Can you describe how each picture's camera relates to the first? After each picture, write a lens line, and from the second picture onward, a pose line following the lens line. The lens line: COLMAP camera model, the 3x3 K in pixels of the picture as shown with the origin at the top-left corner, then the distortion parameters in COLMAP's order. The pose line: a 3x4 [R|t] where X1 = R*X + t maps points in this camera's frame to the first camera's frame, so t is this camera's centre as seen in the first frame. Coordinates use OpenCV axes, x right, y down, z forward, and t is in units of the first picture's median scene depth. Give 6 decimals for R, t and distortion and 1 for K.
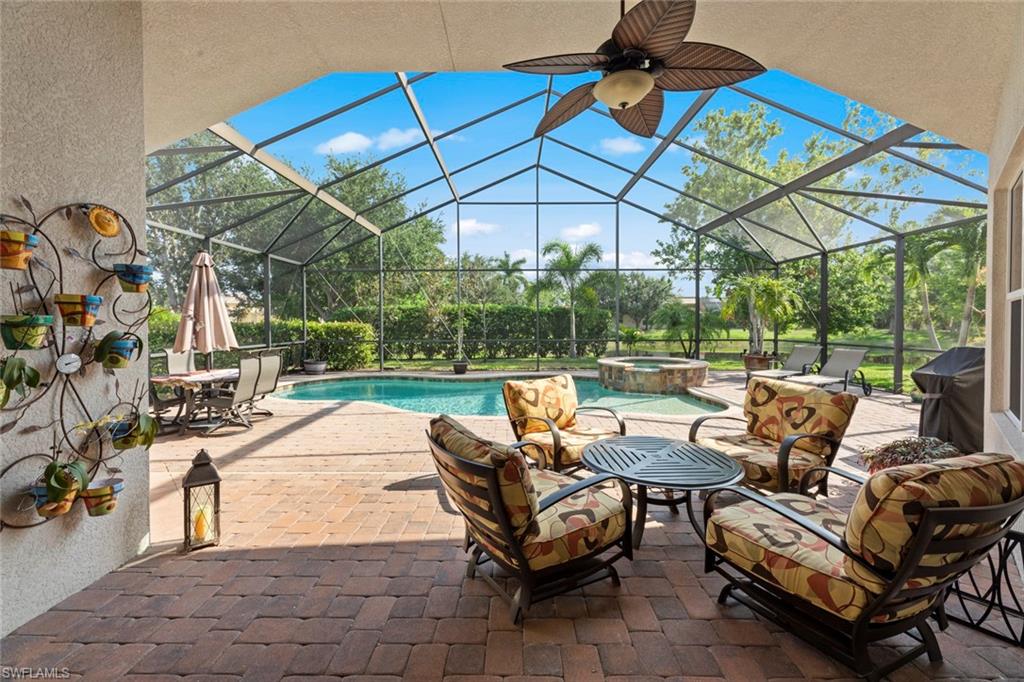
lens RADIAL K [[409.7, 0, 514.3], [0, 409.7, 331.7], [0, 0, 1]] dist [0.003435, -0.000331]
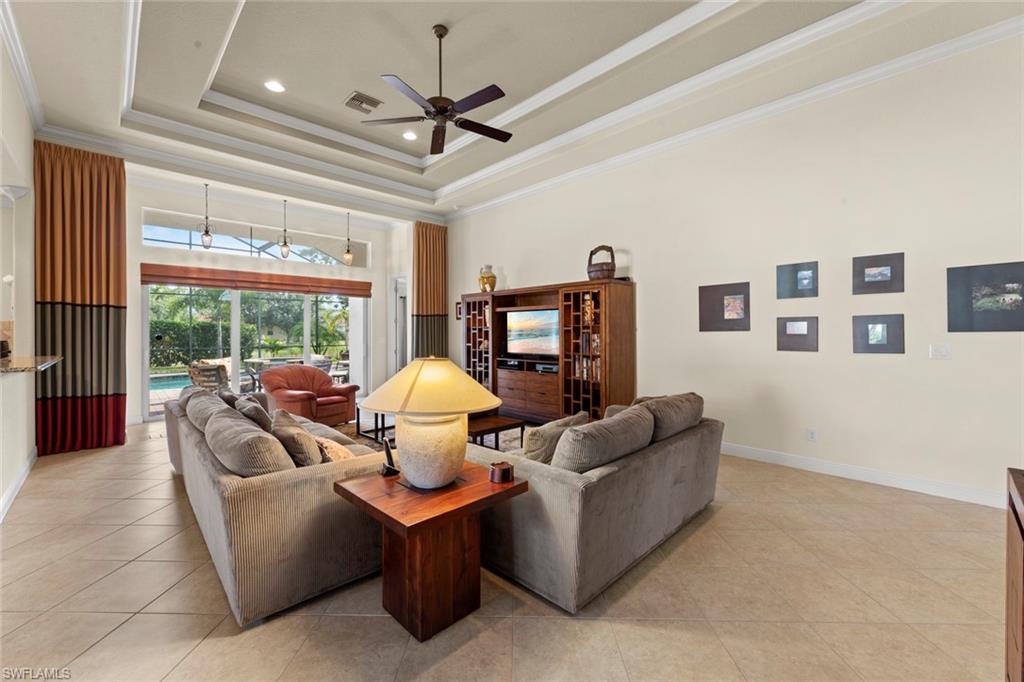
lens RADIAL K [[409.7, 0, 514.3], [0, 409.7, 330.0], [0, 0, 1]] dist [0.003435, -0.000331]
pose [[0.705325, 0.005068, 0.708866, -0.108562], [0.017679, 0.999538, -0.024736, 0.008912], [-0.708664, 0.029979, 0.704909, -0.514221]]
